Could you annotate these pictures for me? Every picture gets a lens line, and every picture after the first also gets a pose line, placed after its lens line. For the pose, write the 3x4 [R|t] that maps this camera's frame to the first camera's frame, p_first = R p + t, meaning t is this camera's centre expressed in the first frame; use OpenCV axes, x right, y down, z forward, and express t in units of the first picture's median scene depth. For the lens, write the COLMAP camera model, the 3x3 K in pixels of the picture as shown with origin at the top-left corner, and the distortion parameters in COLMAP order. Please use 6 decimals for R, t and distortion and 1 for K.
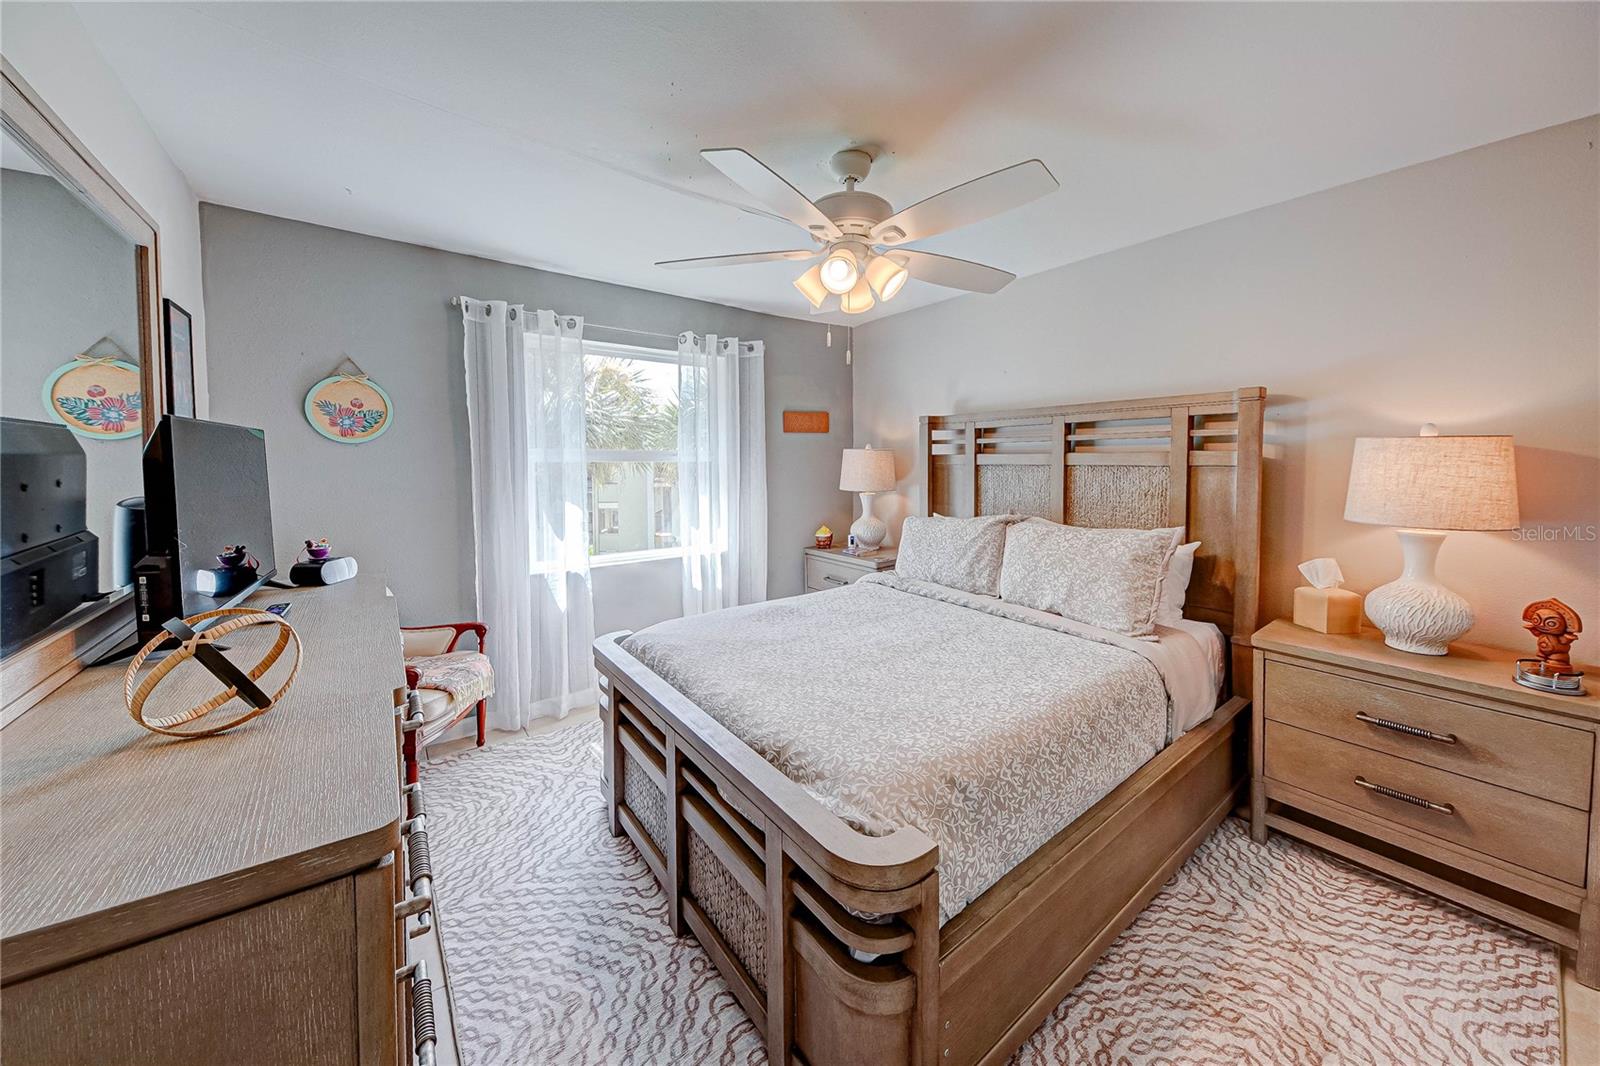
lens RADIAL K [[554.4, 0, 796.1], [0, 554.4, 475.1], [0, 0, 1]] dist [0.040452, -0.000044]
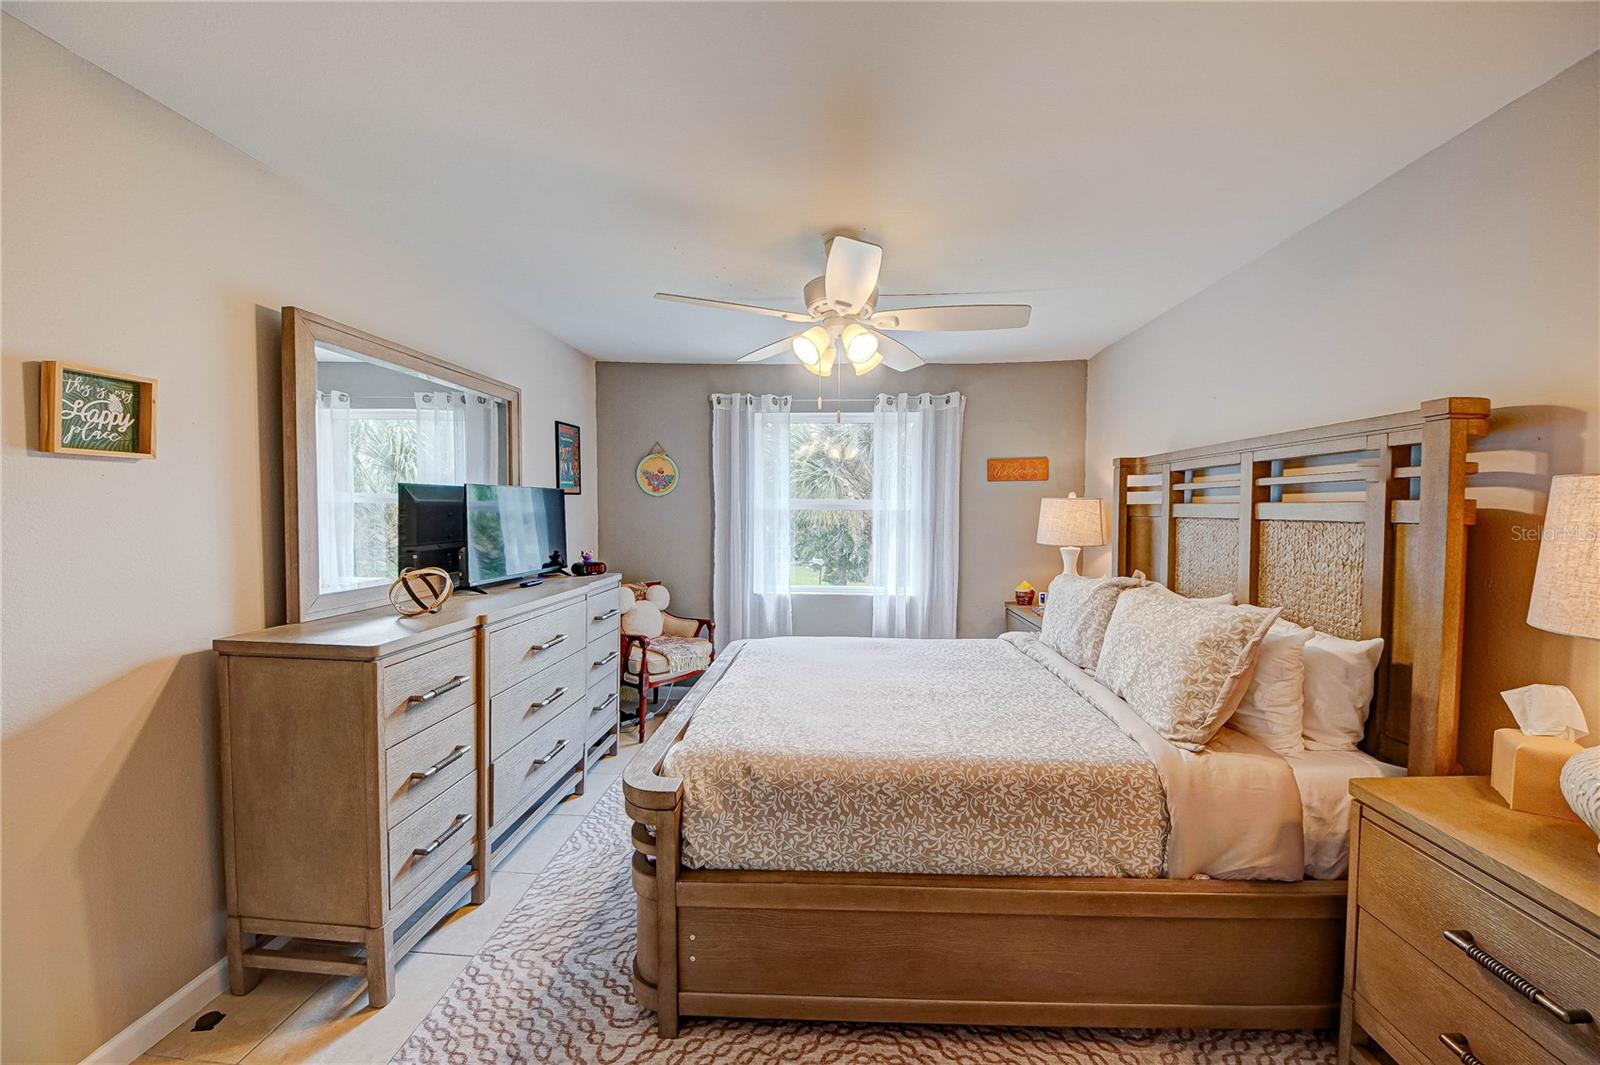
lens RADIAL K [[558.2, 0, 814.8], [0, 558.2, 525.9], [0, 0, 1]] dist [0.011995, -0.000148]
pose [[0.769609, 0.027519, -0.637922, 0.511330], [-0.025849, 0.999595, 0.011936, -0.002876], [0.637992, 0.007303, 0.770008, 0.066189]]
